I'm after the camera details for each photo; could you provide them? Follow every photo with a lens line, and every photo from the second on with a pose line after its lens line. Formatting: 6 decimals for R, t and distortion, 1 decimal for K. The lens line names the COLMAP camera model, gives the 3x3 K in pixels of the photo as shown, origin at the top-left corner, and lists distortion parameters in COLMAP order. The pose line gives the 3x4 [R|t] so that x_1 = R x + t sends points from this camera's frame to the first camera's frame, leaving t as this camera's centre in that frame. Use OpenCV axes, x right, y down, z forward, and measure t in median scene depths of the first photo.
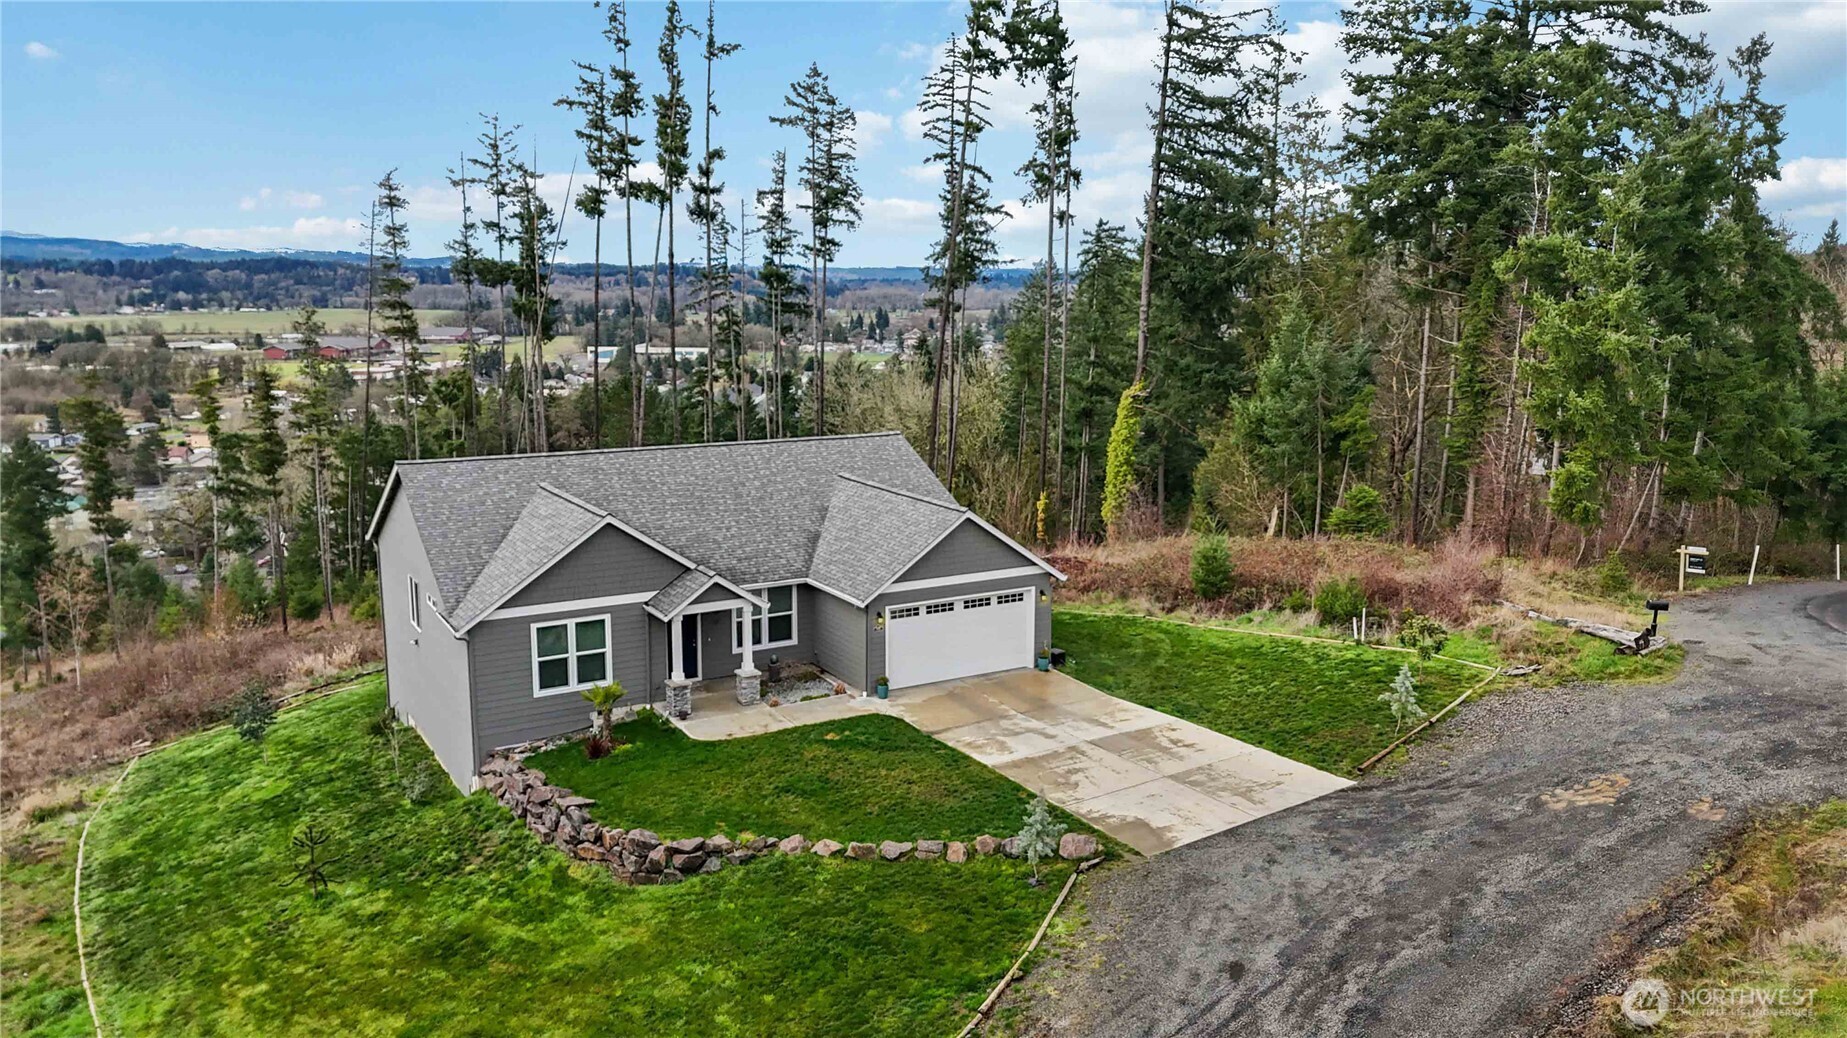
lens RADIAL K [[1352.7, 0, 923.5], [0, 1352.7, 519.0], [0, 0, 1]] dist [0.109477, -0.124774]
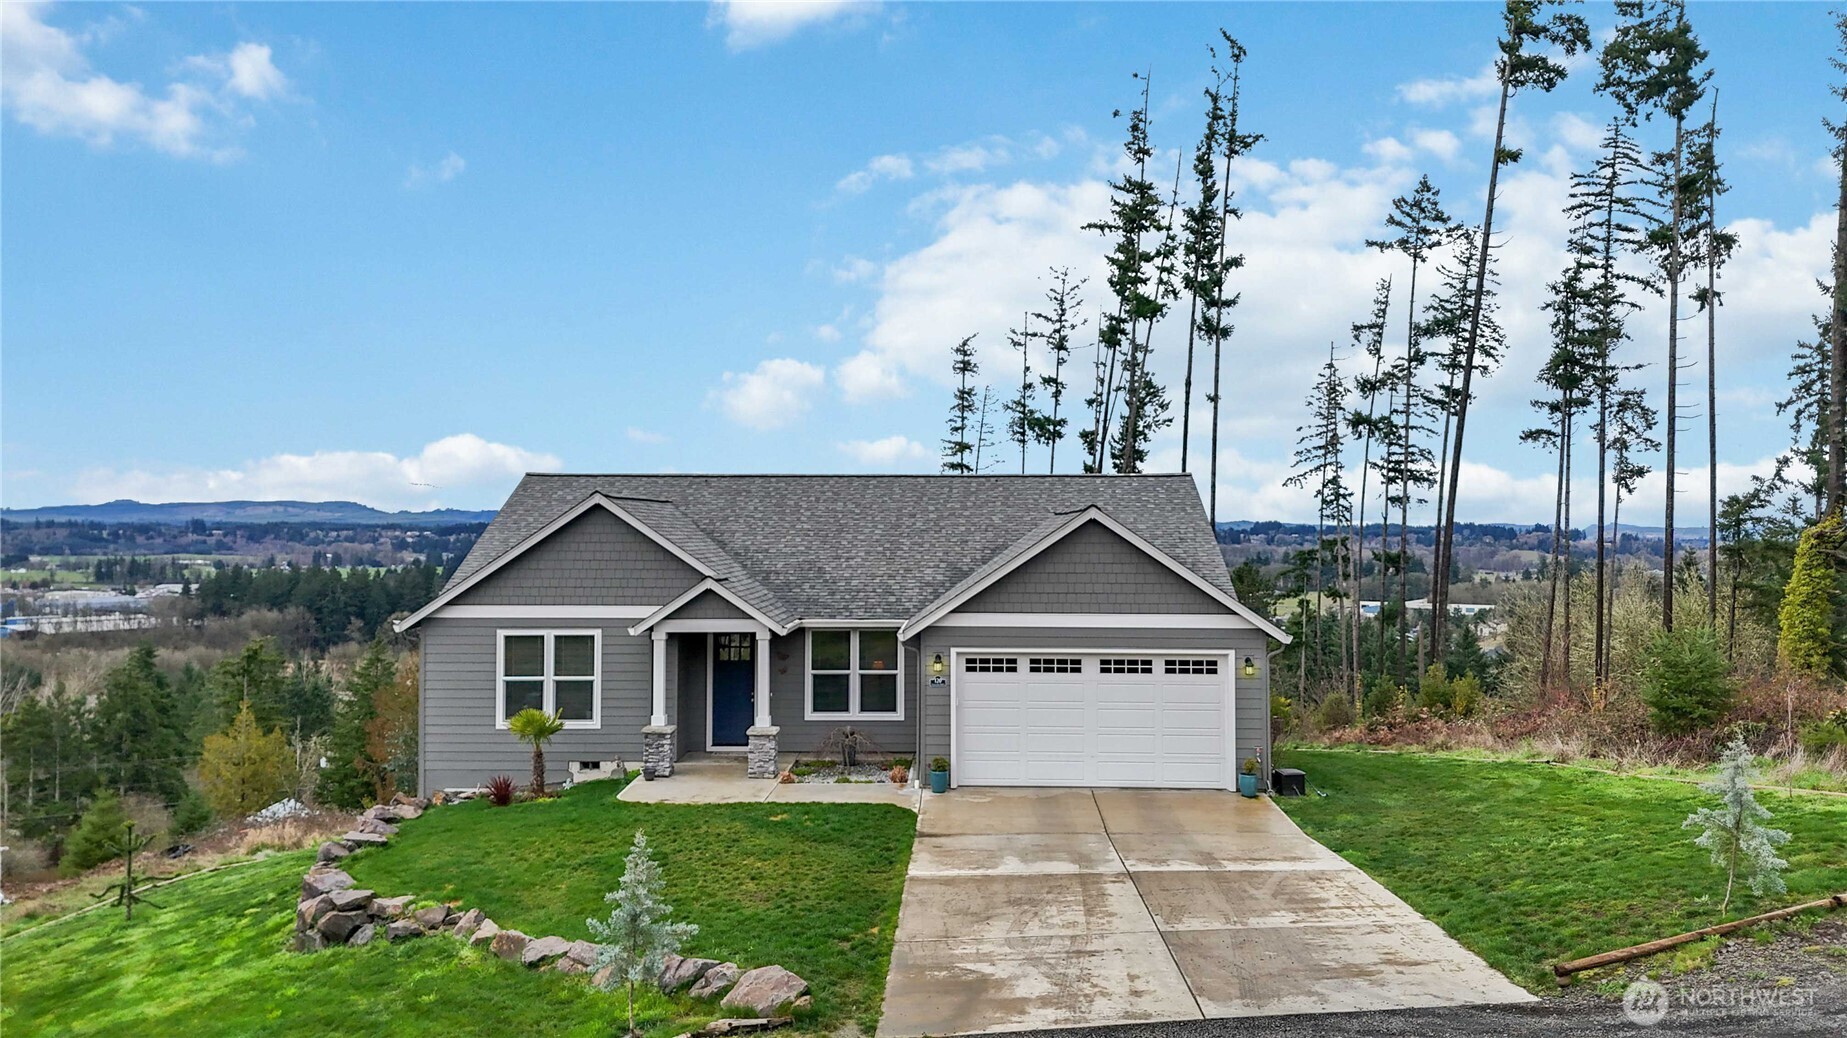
lens RADIAL K [[1352.0, 0, 920.0], [0, 1352.0, 570.6], [0, 0, 1]] dist [0.159332, -0.282763]
pose [[0.845280, 0.013372, -0.534157, 0.283755], [-0.094946, 0.987536, -0.125526, 0.103322], [0.525821, 0.156821, 0.836014, 0.415396]]
